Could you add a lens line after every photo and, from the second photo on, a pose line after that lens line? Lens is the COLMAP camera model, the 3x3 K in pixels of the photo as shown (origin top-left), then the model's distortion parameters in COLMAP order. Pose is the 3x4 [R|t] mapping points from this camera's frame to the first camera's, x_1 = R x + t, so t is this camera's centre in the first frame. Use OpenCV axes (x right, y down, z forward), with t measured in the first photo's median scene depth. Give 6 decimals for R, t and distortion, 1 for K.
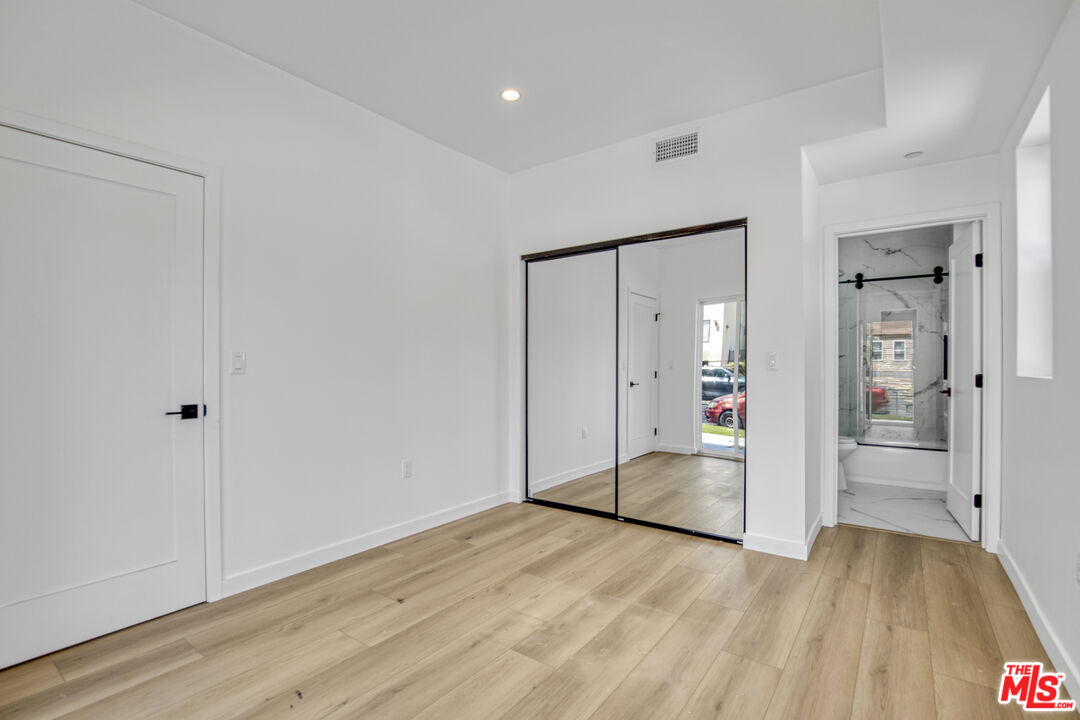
lens RADIAL K [[513.8, 0, 538.2], [0, 513.8, 365.6], [0, 0, 1]] dist [-0.002569, -0.000245]
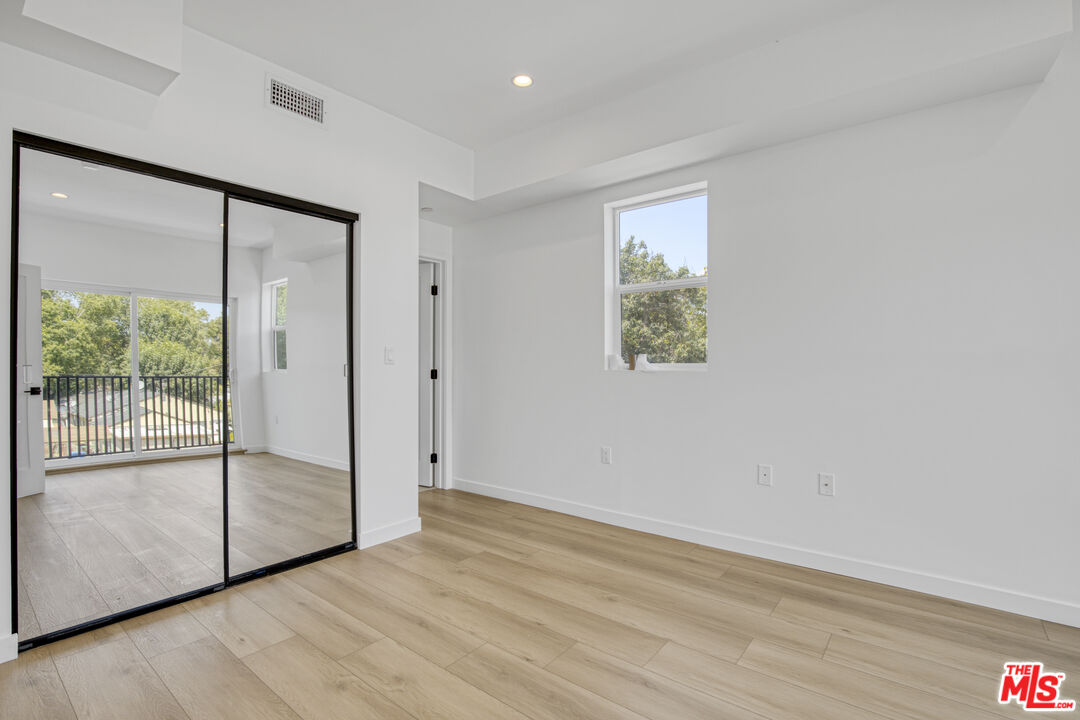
lens RADIAL K [[513.8, 0, 538.2], [0, 513.8, 365.6], [0, 0, 1]] dist [-0.002569, -0.000245]
pose [[0.033889, 0.005647, 0.999410, -0.543014], [0.003914, 0.999976, -0.005783, 0.007792], [-0.999418, 0.004108, 0.033866, 0.580749]]
